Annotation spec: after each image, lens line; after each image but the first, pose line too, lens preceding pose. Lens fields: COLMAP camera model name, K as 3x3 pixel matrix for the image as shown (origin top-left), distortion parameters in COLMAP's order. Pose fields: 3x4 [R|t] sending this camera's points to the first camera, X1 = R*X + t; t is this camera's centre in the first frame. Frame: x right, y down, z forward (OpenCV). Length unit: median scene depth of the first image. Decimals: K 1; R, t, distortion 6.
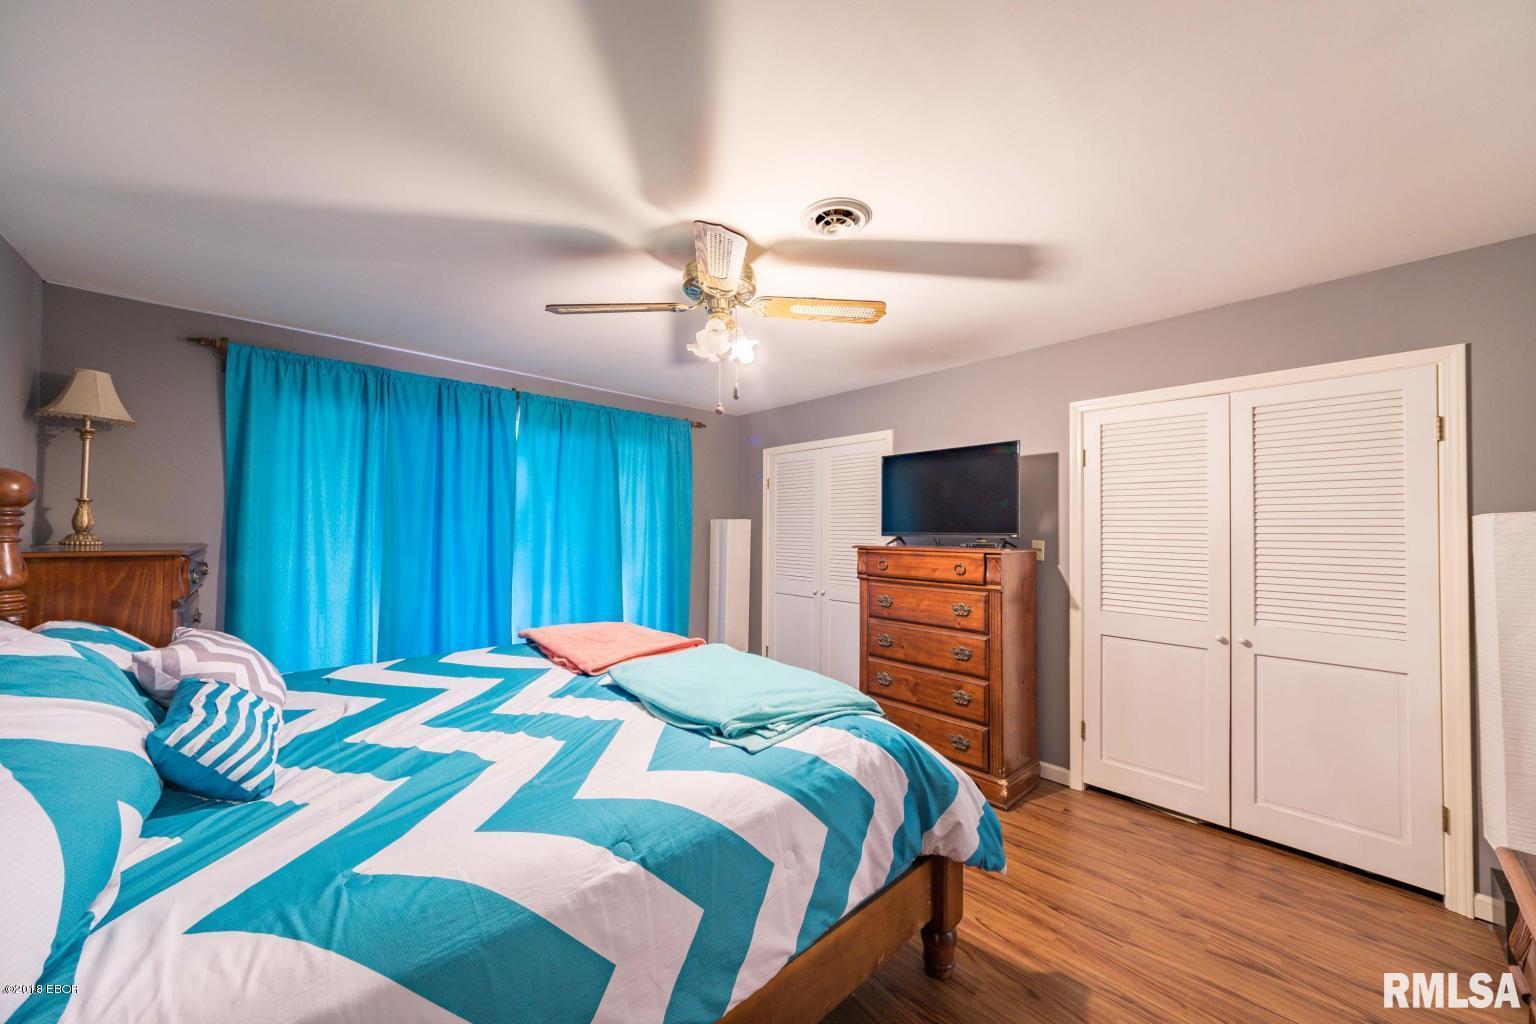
lens RADIAL K [[555.4, 0, 772.2], [0, 555.4, 522.8], [0, 0, 1]] dist [-0.000535, -0.000426]
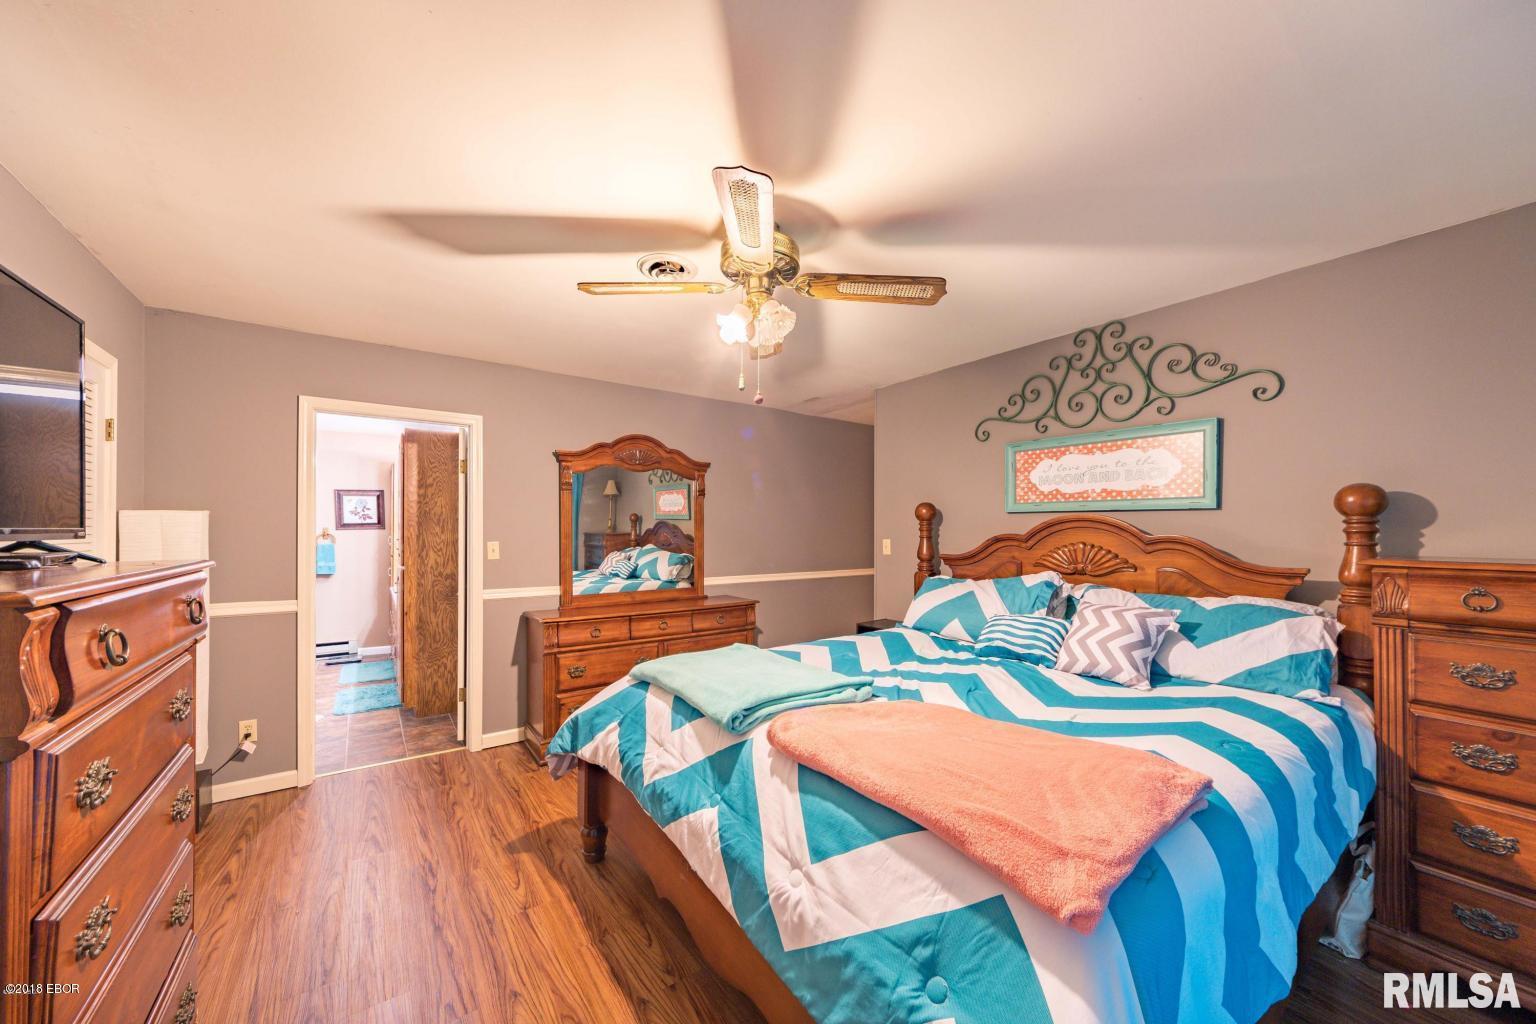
lens RADIAL K [[555.4, 0, 772.2], [0, 555.4, 522.8], [0, 0, 1]] dist [-0.000535, -0.000426]
pose [[-0.991483, -0.009334, 0.129898, -0.281507], [-0.012739, 0.999596, -0.025405, 0.029605], [-0.129608, -0.026843, -0.991202, 2.238594]]
